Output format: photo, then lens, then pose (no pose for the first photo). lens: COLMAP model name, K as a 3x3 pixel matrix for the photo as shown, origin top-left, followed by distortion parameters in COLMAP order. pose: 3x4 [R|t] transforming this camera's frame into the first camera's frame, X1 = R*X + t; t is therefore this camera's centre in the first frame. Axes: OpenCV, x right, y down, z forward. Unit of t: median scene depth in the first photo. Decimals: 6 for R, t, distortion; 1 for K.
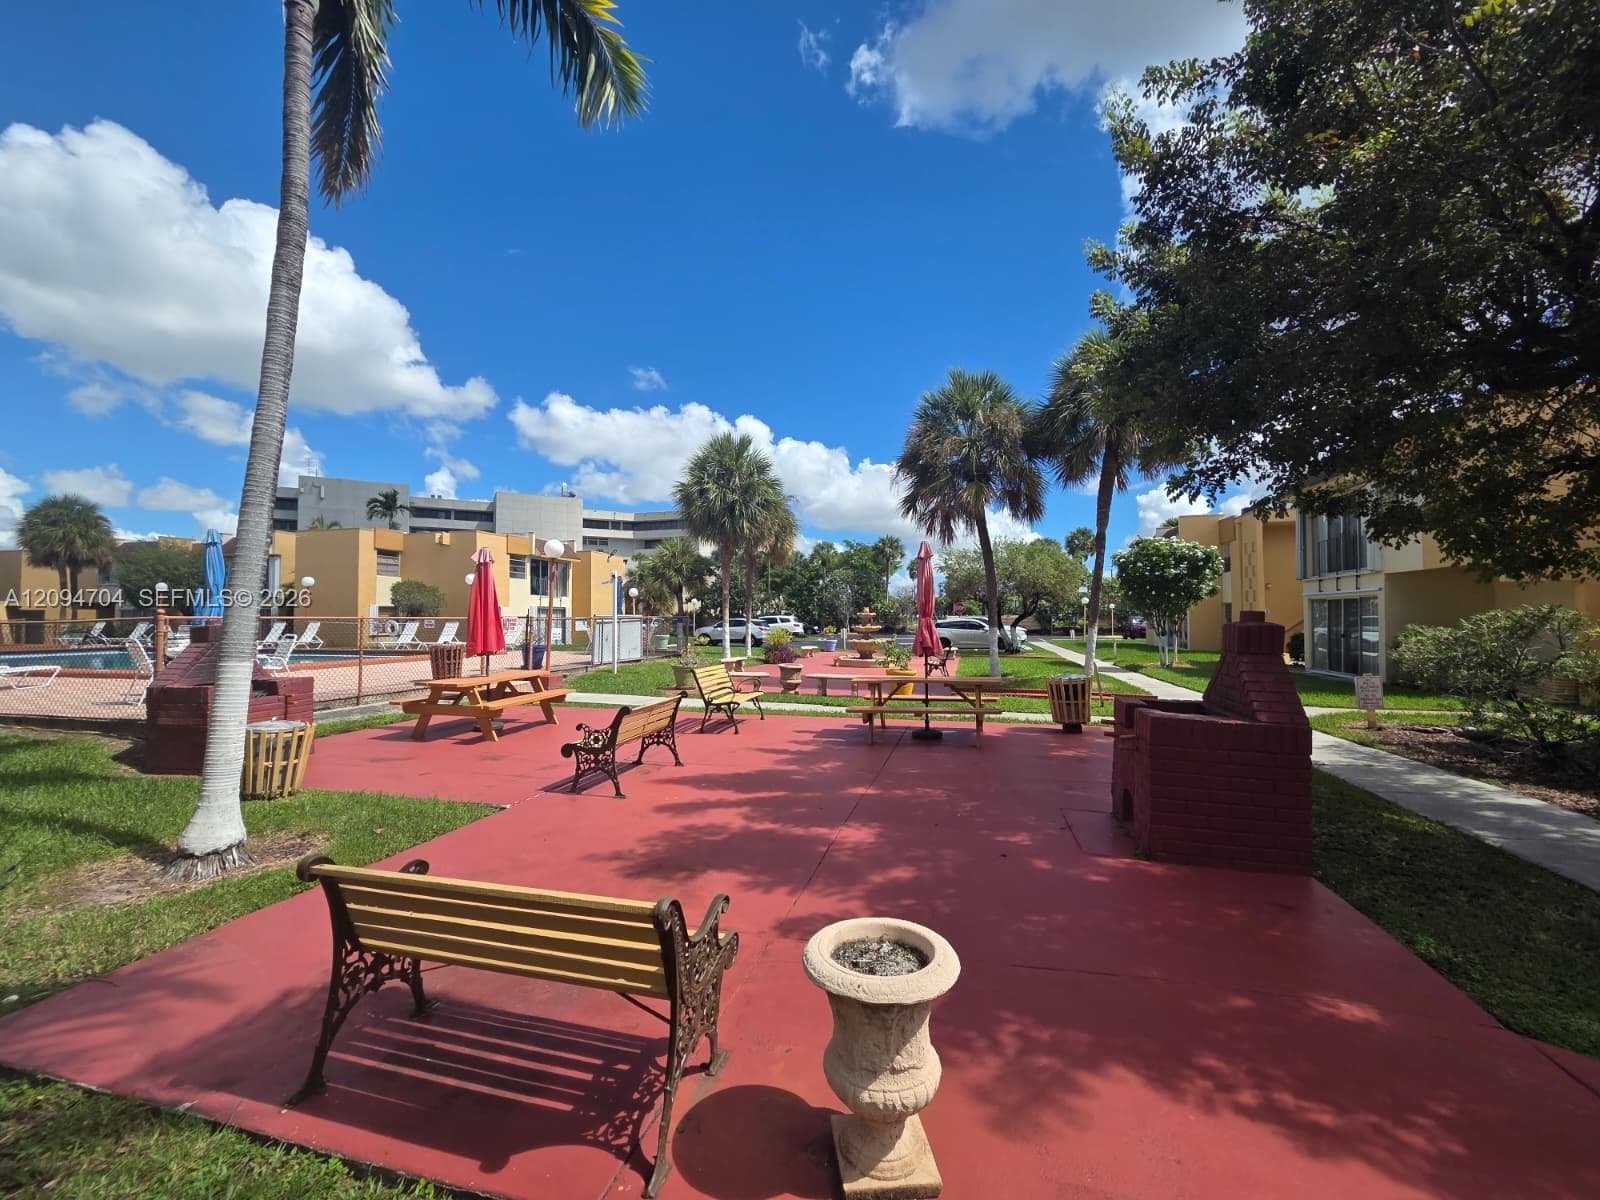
lens RADIAL K [[656.7, 0, 802.0], [0, 656.7, 605.9], [0, 0, 1]] dist [0.007046, -0.000672]
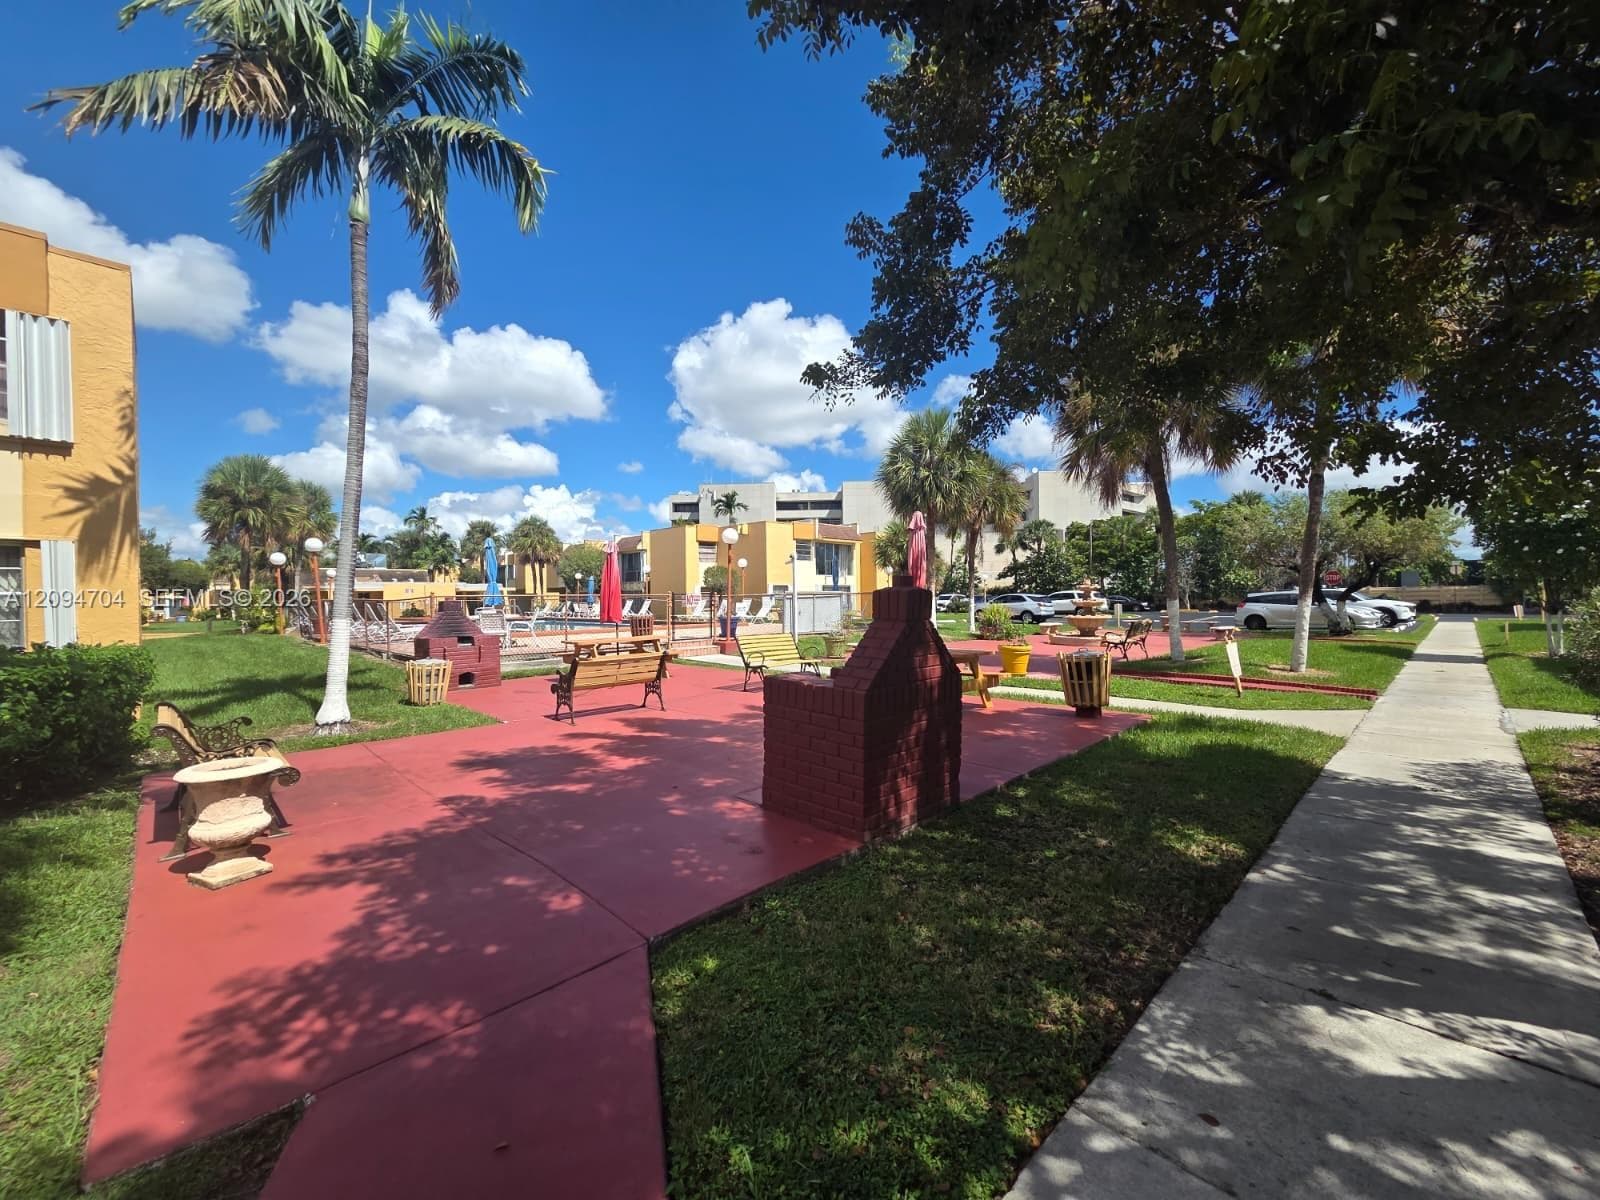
lens RADIAL K [[656.7, 0, 793.7], [0, 656.7, 596.1], [0, 0, 1]] dist [0.007046, -0.000672]
pose [[0.860975, -0.008575, -0.508575, 0.494393], [0.018664, 0.999717, 0.014740, 0.009992], [0.508304, -0.022183, 0.860892, 0.050028]]
